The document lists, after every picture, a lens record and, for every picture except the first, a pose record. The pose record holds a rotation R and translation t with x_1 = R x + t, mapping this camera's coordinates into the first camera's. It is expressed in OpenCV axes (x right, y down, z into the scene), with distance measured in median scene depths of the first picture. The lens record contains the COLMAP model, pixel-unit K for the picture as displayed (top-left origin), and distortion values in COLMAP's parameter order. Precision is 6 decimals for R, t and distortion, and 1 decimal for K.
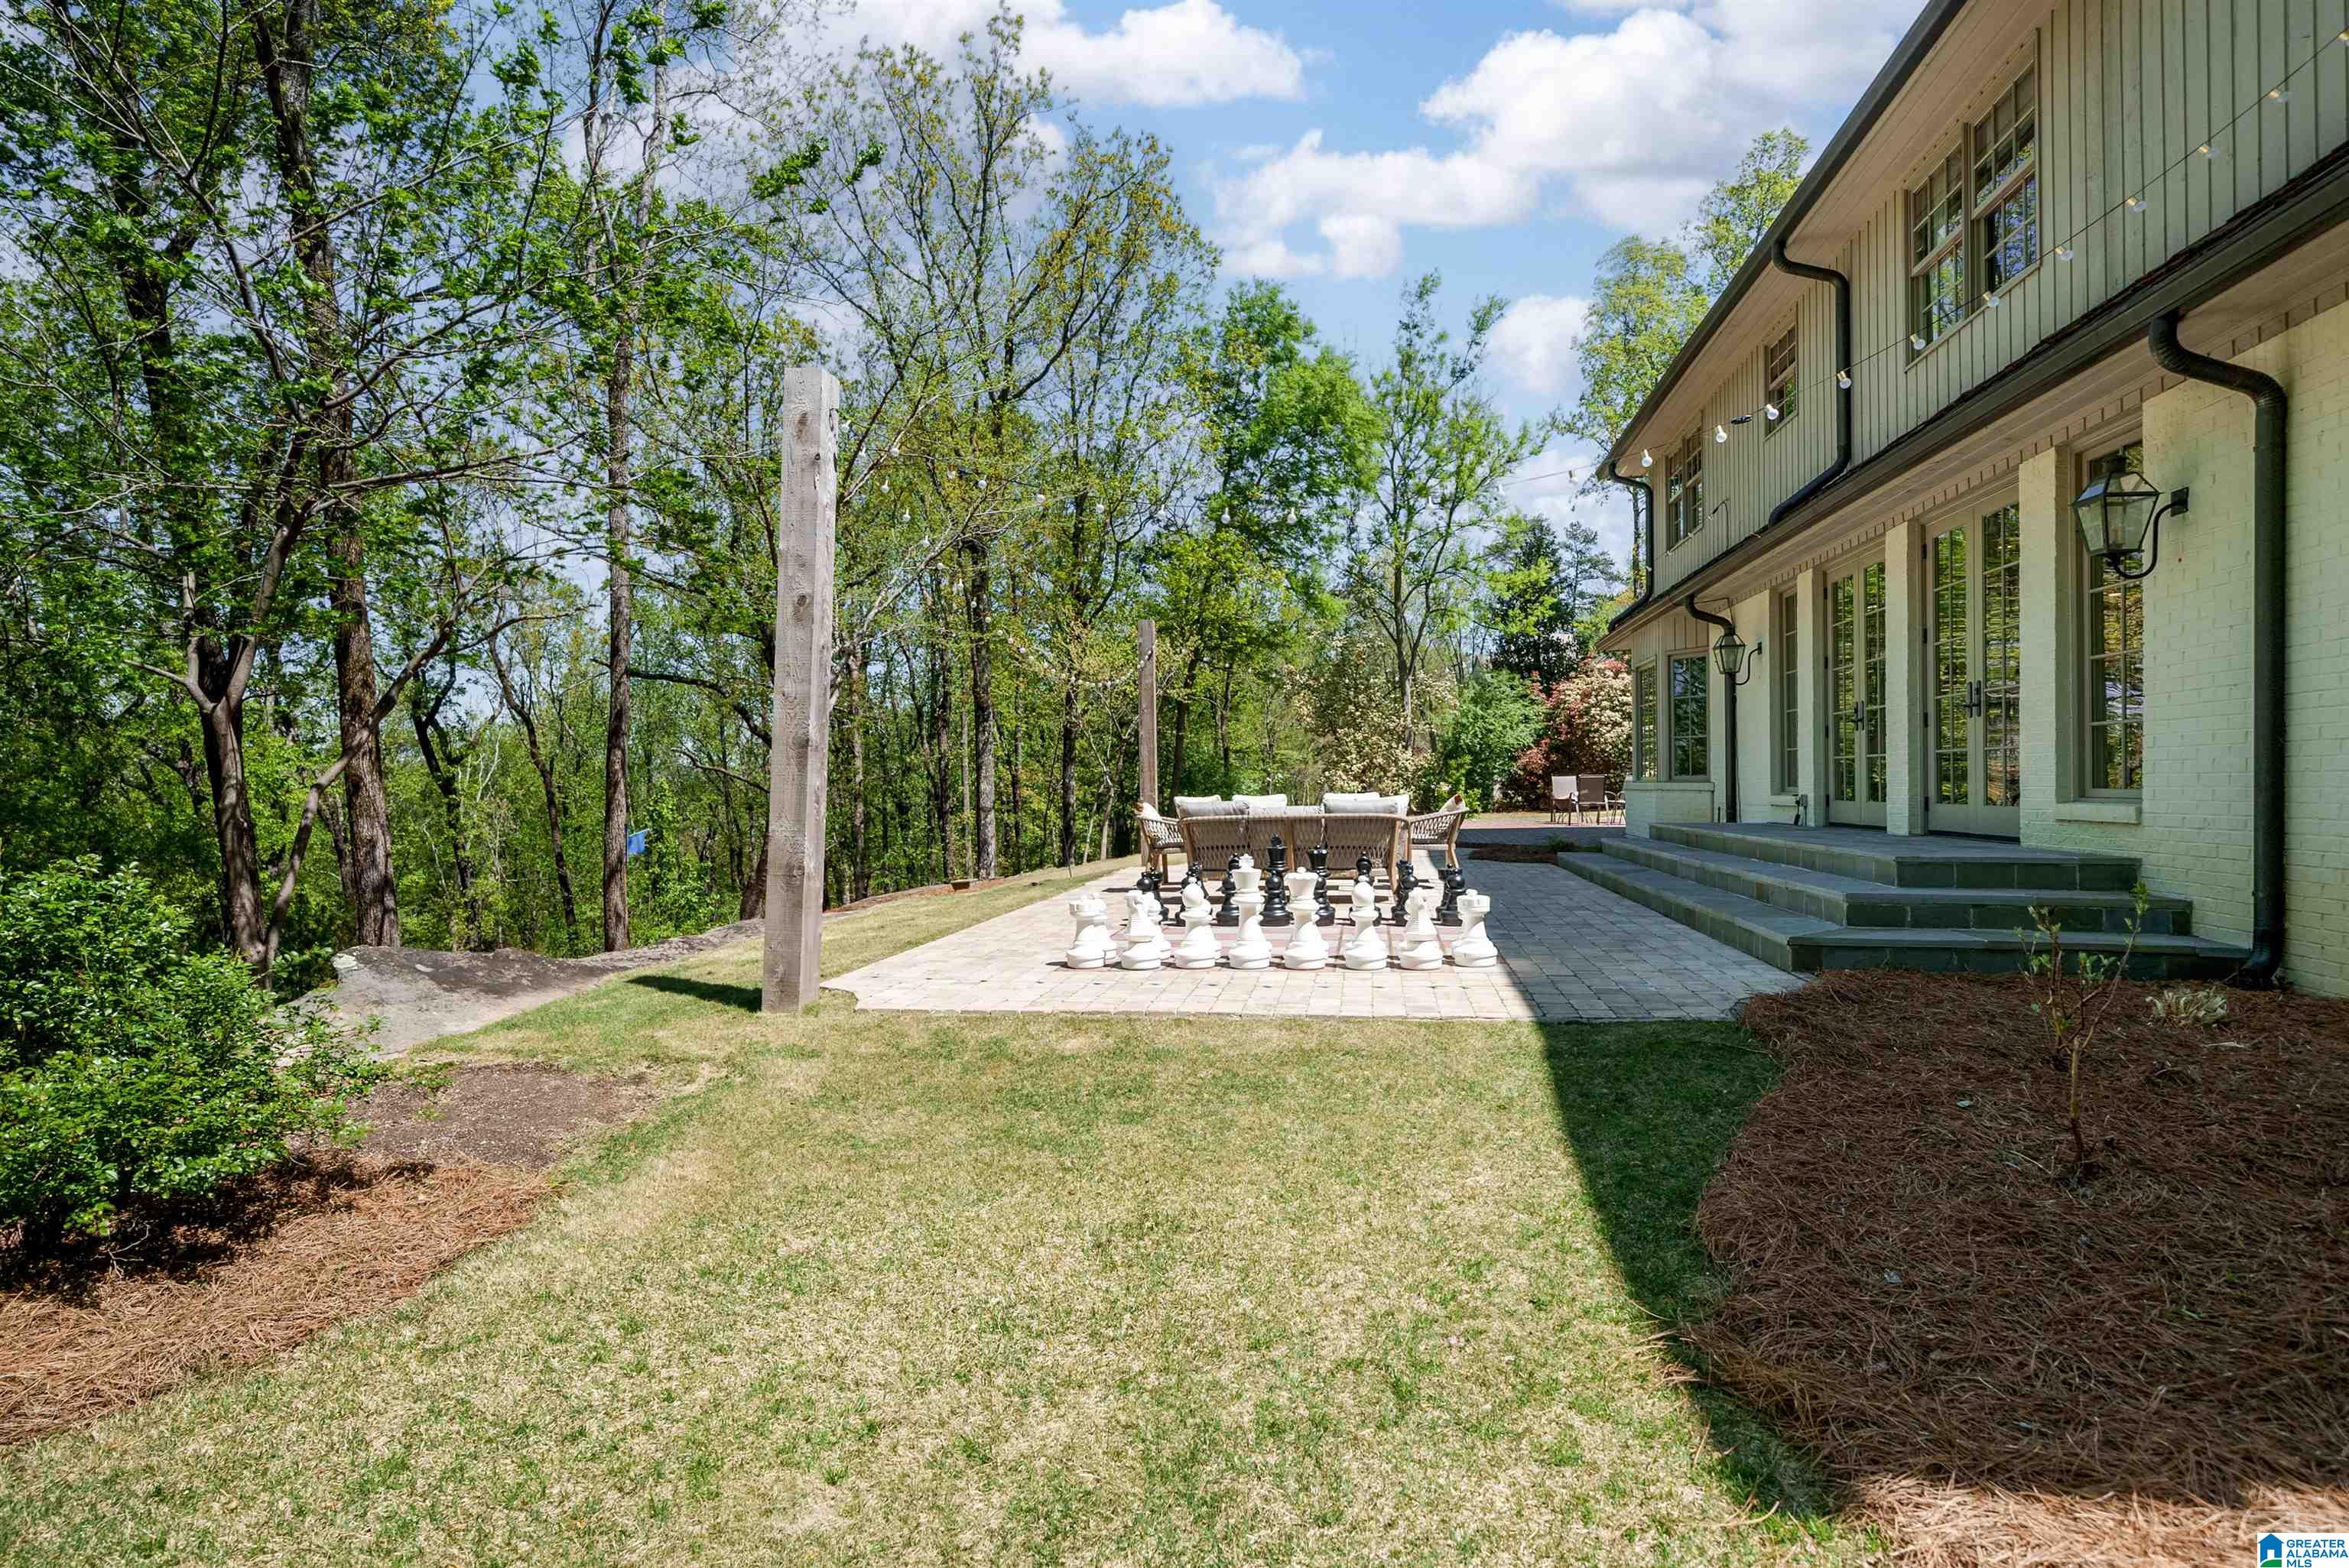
lens RADIAL K [[1185.6, 0, 1169.5], [0, 1185.6, 783.0], [0, 0, 1]] dist [-0.002449, -0.000207]
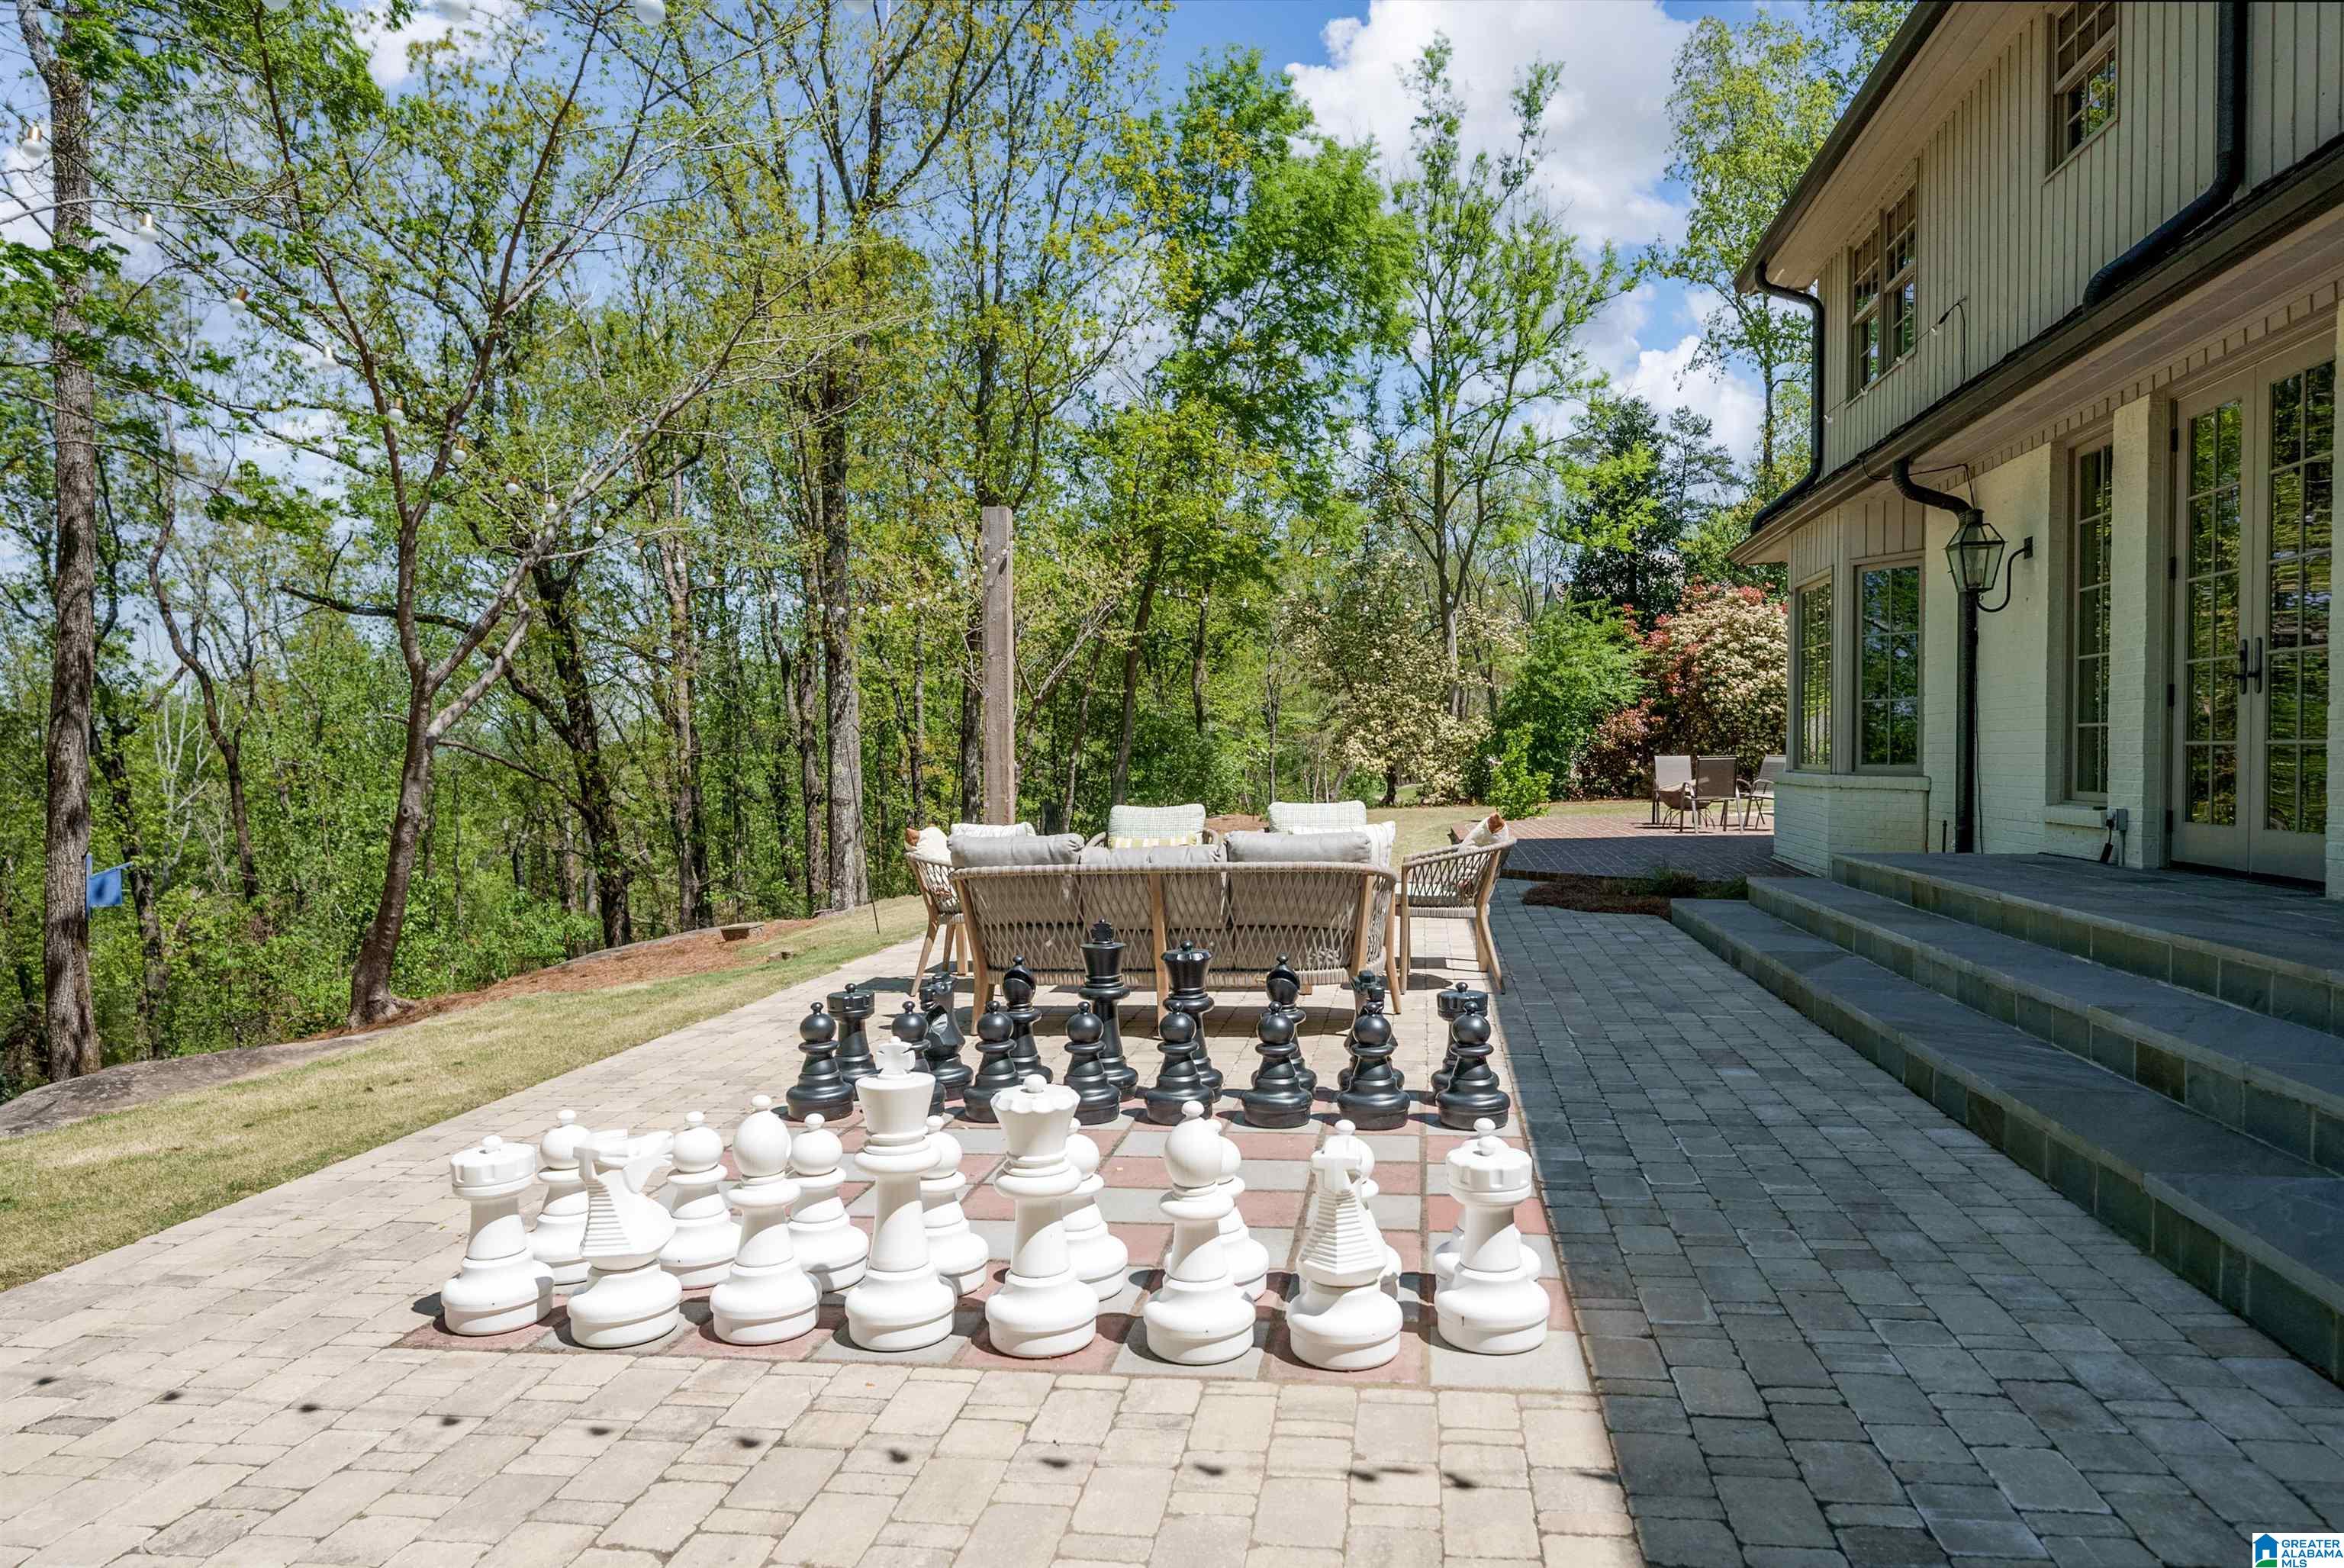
lens RADIAL K [[1524.9, 0, 1179.1], [0, 1524.9, 773.2], [0, 0, 1]] dist [0.023849, 0.000782]
pose [[0.999891, -0.001720, 0.014678, 0.025539], [0.001513, 0.999900, 0.014069, -0.005409], [-0.014700, -0.014045, 0.999793, 0.087462]]
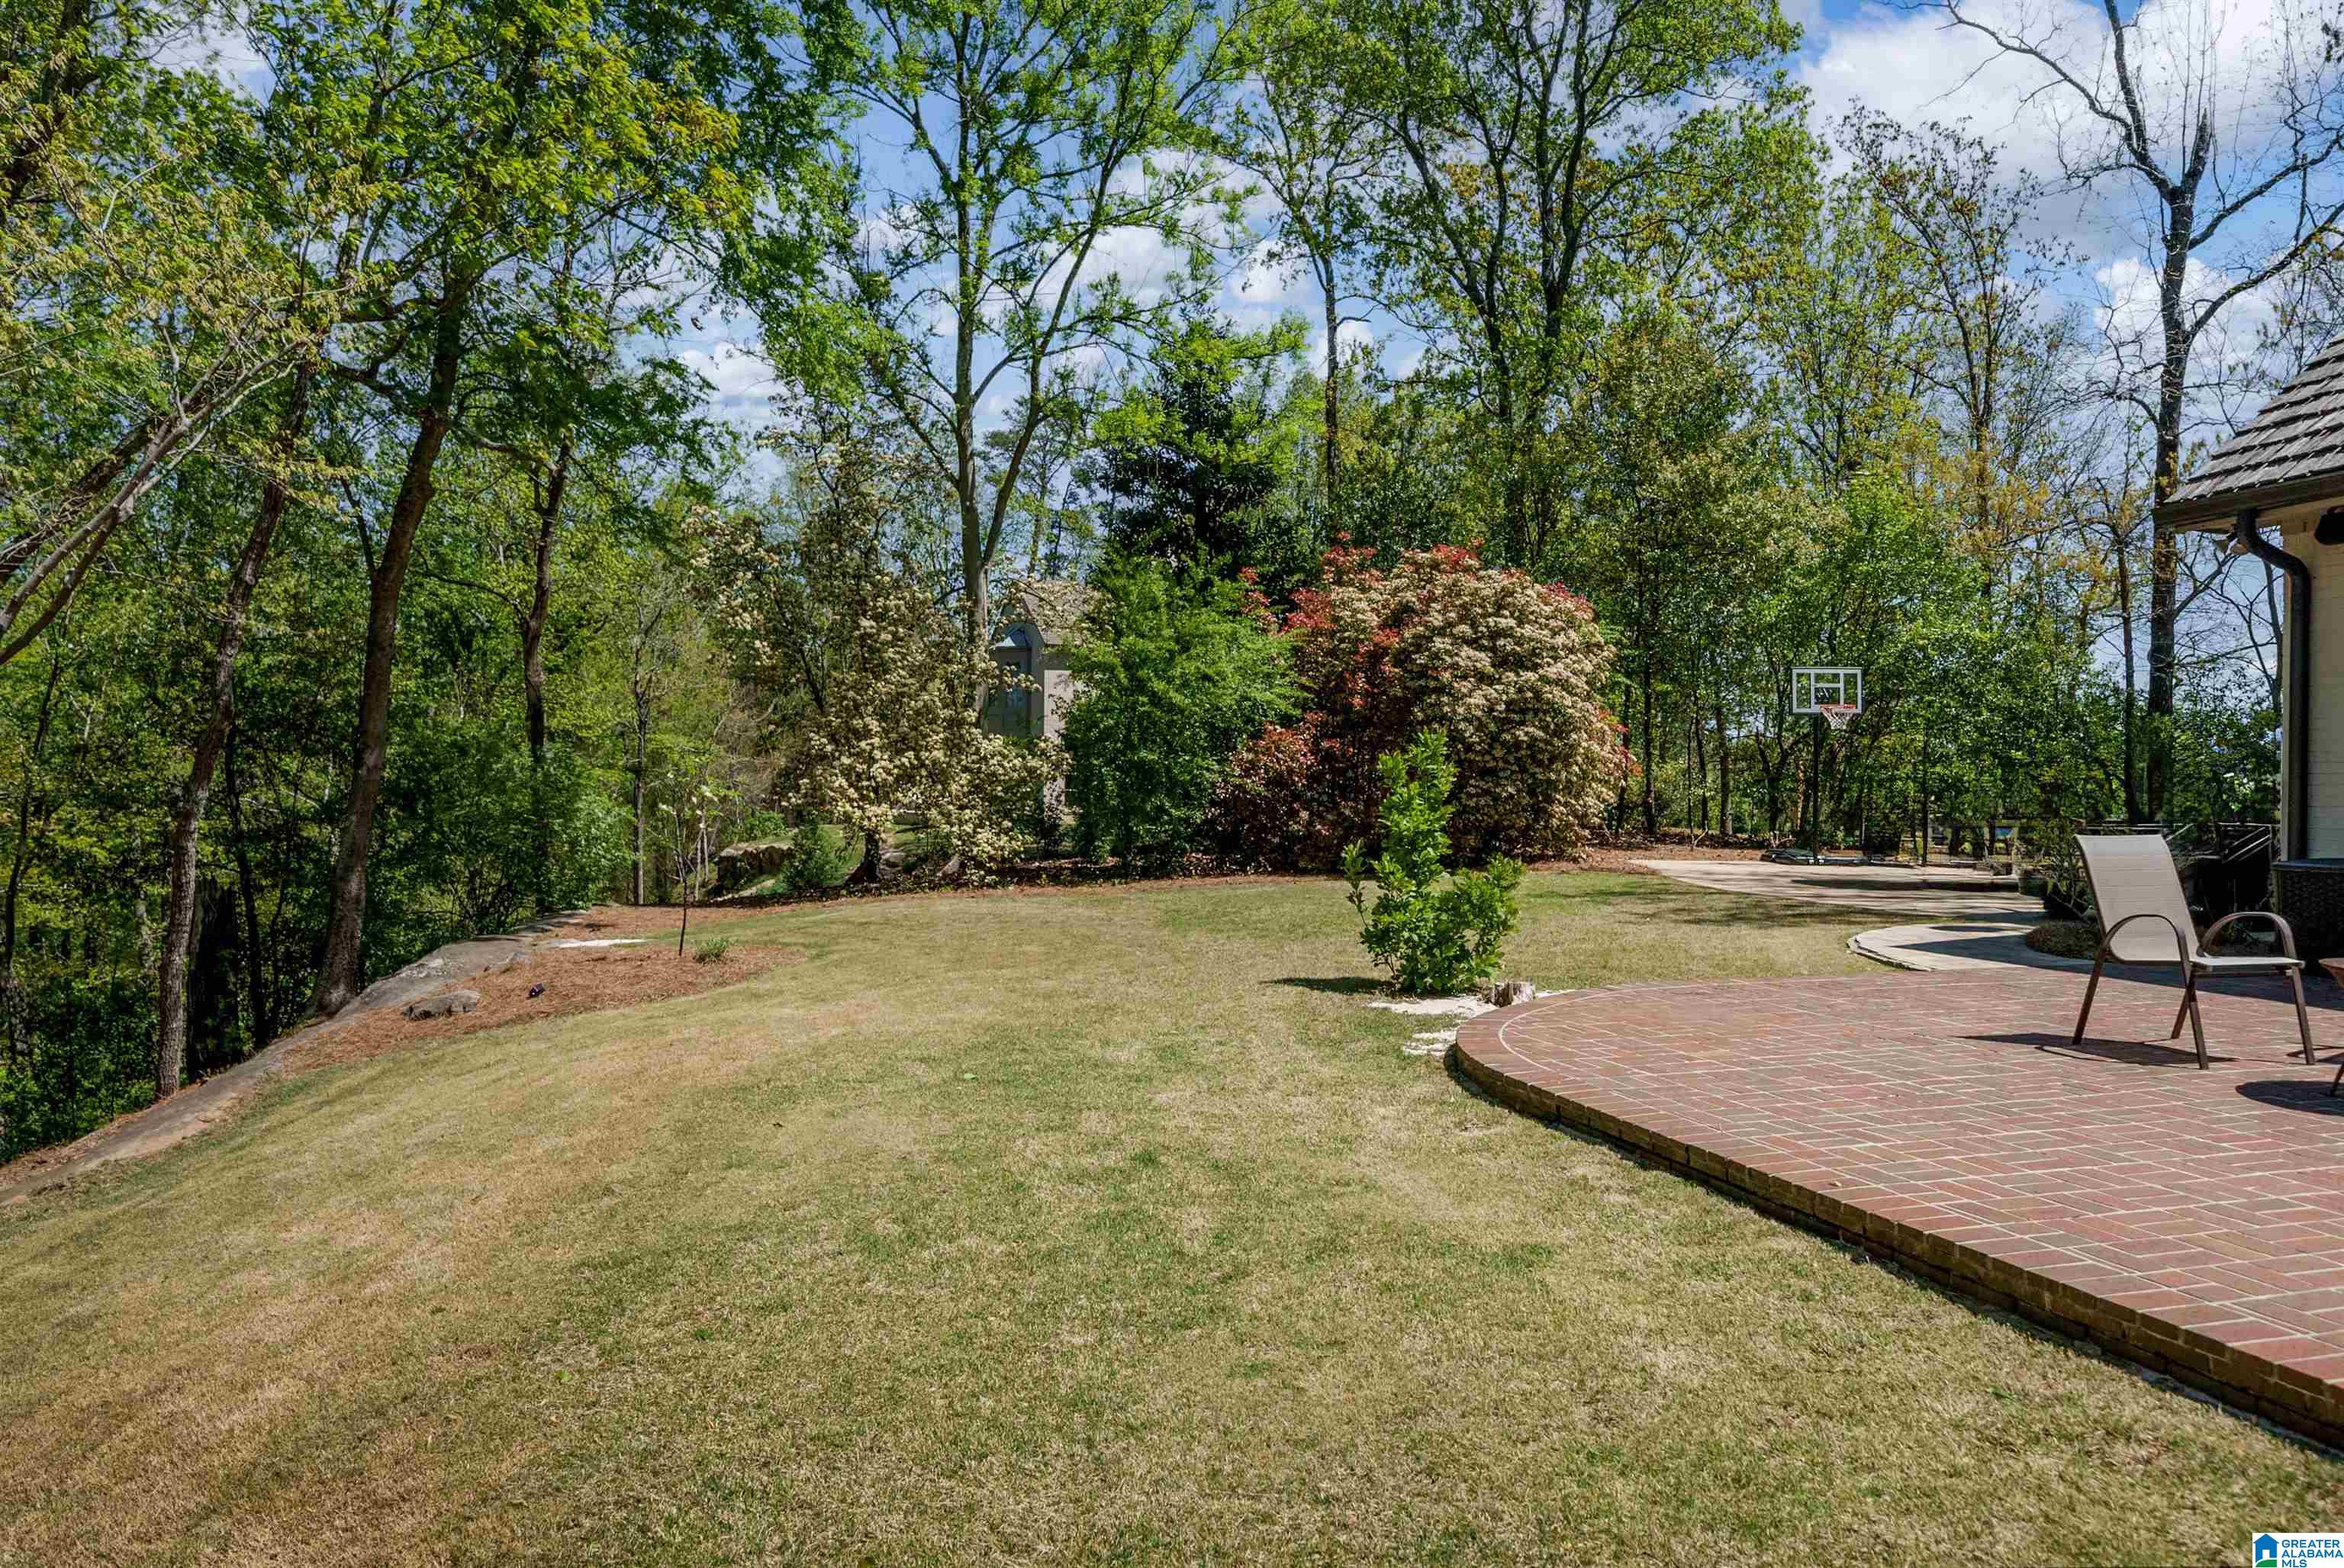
lens RADIAL K [[1524.9, 0, 1174.8], [0, 1524.9, 784.5], [0, 0, 1]] dist [0.023849, 0.000782]
pose [[0.909977, 0.006771, 0.414604, 0.034996], [-0.007581, 0.999971, 0.000307, -0.009839], [-0.414590, -0.003422, 0.910002, 0.541546]]
